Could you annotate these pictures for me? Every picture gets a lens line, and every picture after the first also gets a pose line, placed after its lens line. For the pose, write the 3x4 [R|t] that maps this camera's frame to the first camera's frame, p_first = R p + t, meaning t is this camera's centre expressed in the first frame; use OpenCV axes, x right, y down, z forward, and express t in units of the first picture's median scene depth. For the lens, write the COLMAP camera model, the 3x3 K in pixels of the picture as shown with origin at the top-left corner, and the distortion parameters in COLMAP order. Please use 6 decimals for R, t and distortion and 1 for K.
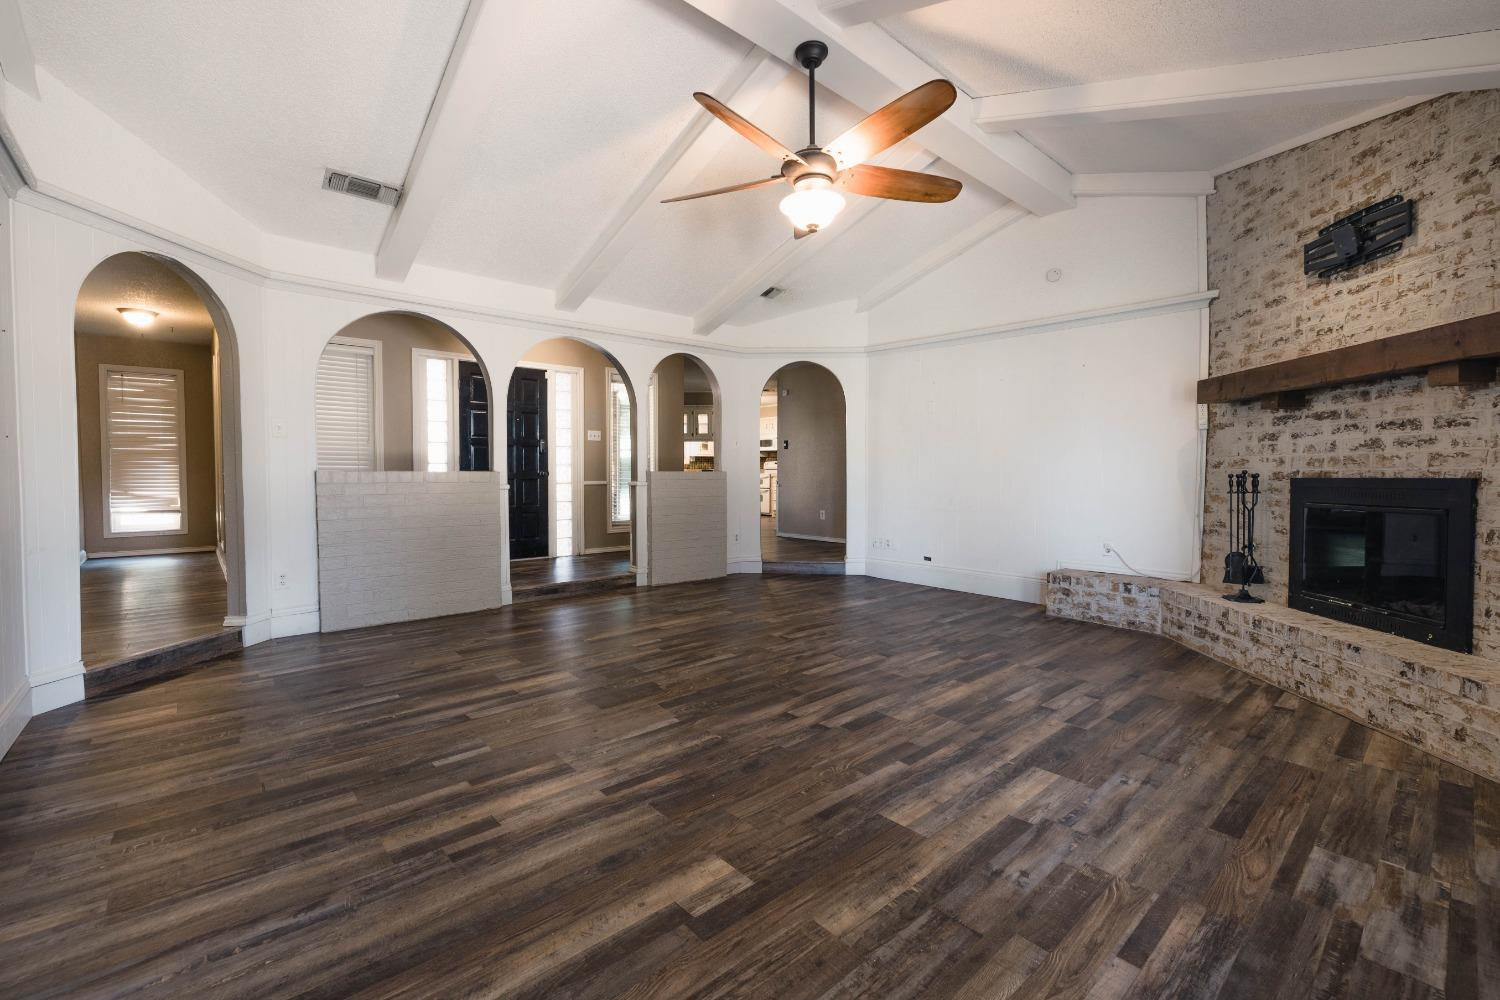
lens RADIAL K [[640.5, 0, 733.9], [0, 640.5, 494.9], [0, 0, 1]] dist [-0.000300, -0.000372]
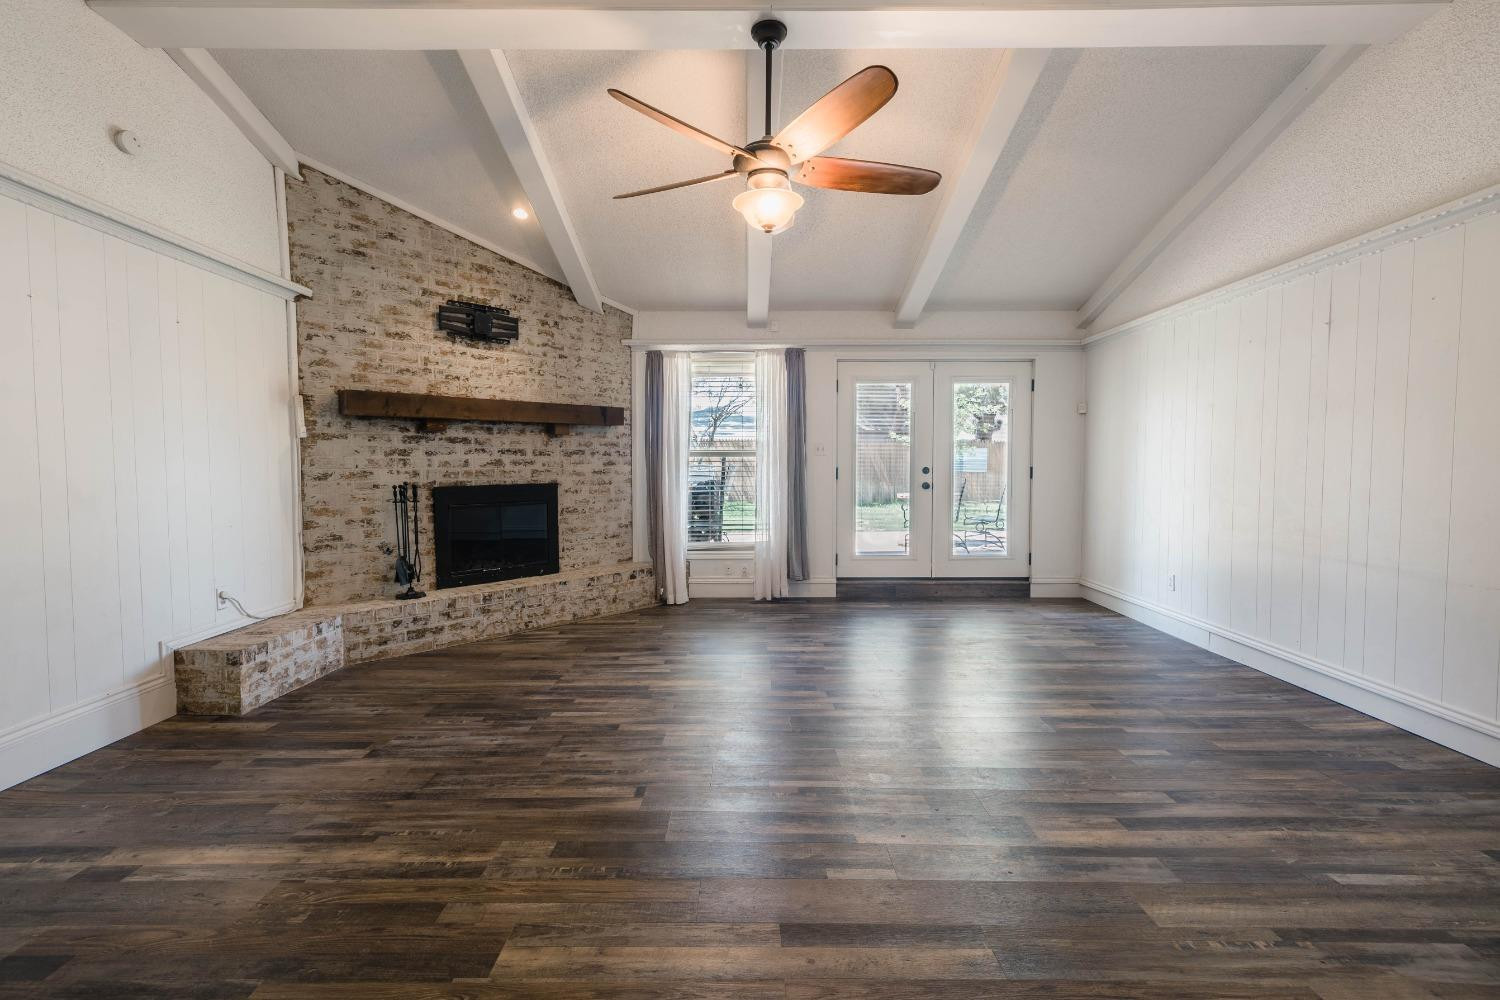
lens RADIAL K [[640.5, 0, 758.5], [0, 640.5, 492.7], [0, 0, 1]] dist [-0.000300, -0.000372]
pose [[-0.773788, -0.032282, 0.632622, -0.428261], [0.019691, 0.996992, 0.074960, -0.100451], [-0.633139, 0.070460, -0.770824, 1.623889]]
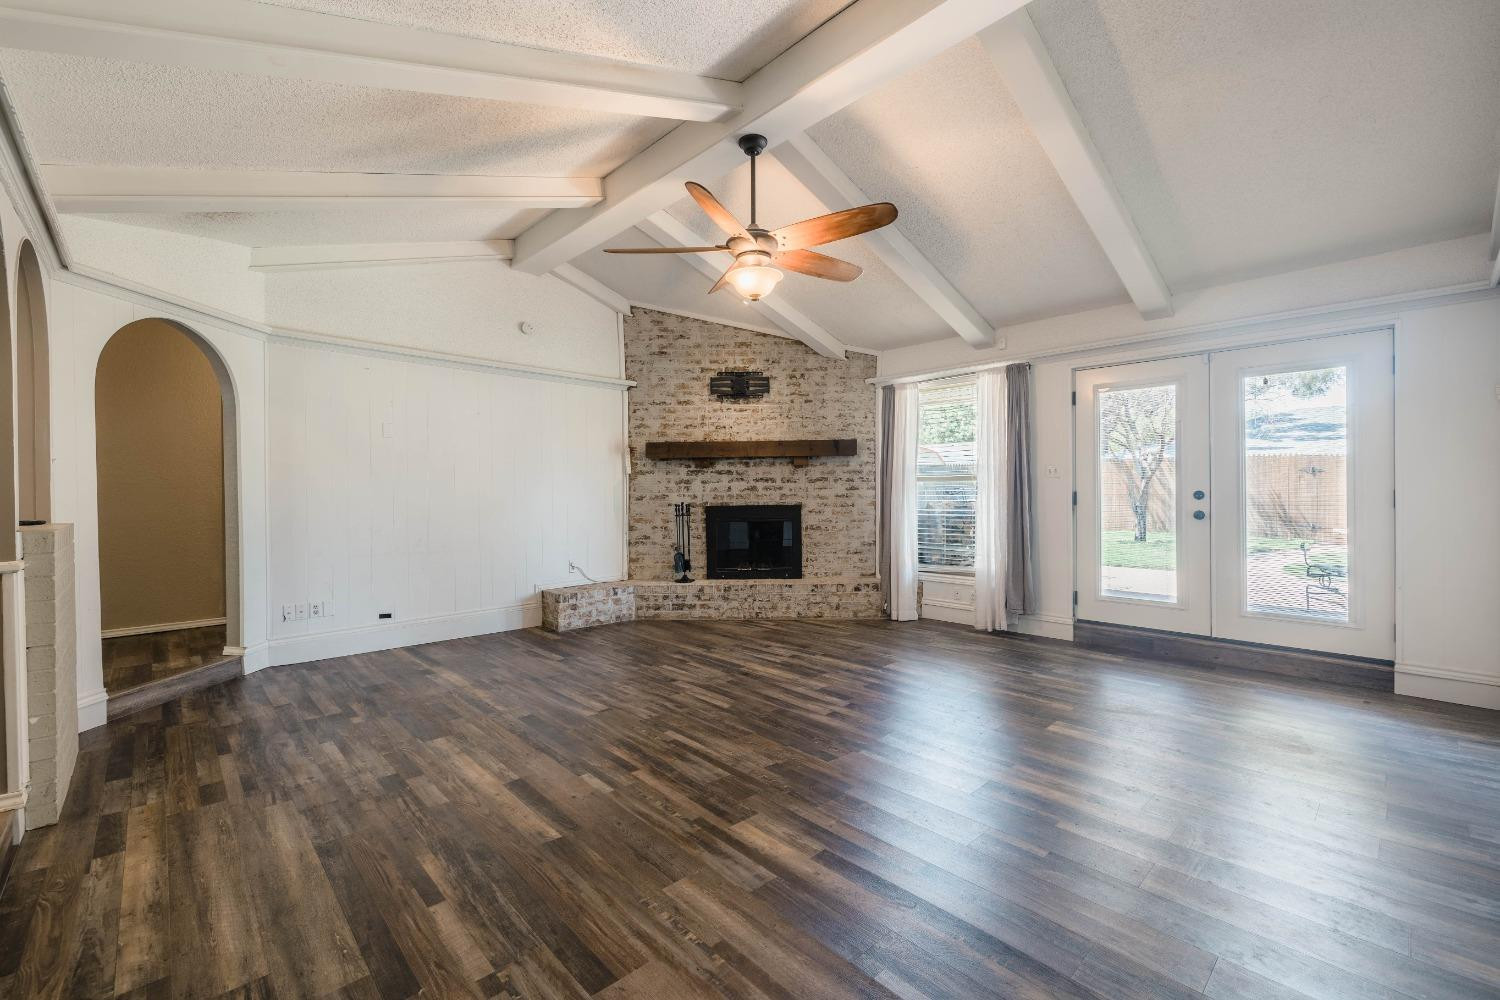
lens RADIAL K [[640.5, 0, 757.7], [0, 640.5, 492.9], [0, 0, 1]] dist [-0.000300, -0.000372]
pose [[-0.068210, -0.007793, 0.997641, -0.935181], [0.040976, 0.999104, 0.010606, -0.078485], [-0.996829, 0.041603, -0.067830, 1.012165]]
